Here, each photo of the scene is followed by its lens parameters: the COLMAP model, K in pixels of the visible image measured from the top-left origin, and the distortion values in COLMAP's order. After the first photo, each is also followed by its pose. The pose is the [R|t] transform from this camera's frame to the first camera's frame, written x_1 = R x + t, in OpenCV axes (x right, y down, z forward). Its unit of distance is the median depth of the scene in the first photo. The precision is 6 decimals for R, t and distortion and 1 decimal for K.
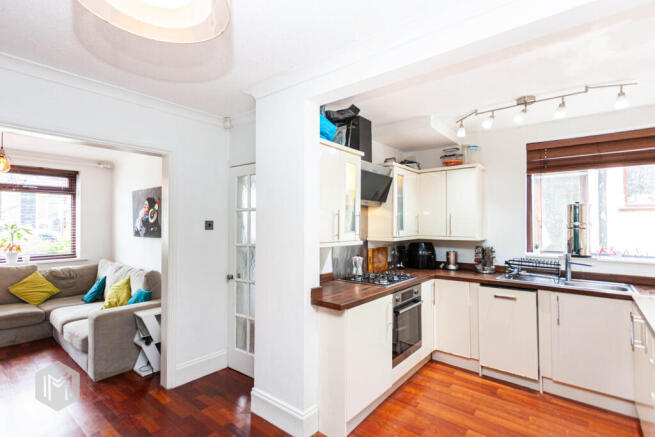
lens RADIAL K [[317.6, 0, 326.9], [0, 317.6, 220.7], [0, 0, 1]] dist [-0.001043, -0.000025]
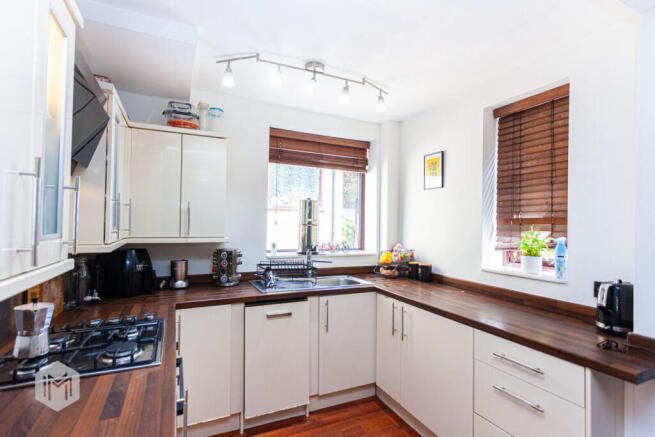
lens RADIAL K [[317.6, 0, 326.4], [0, 317.6, 220.3], [0, 0, 1]] dist [-0.001043, -0.000025]
pose [[0.434149, 0.013537, 0.900739, -0.074445], [-0.023008, 0.999728, -0.003934, 0.012312], [-0.900547, -0.019016, 0.434342, 0.512920]]
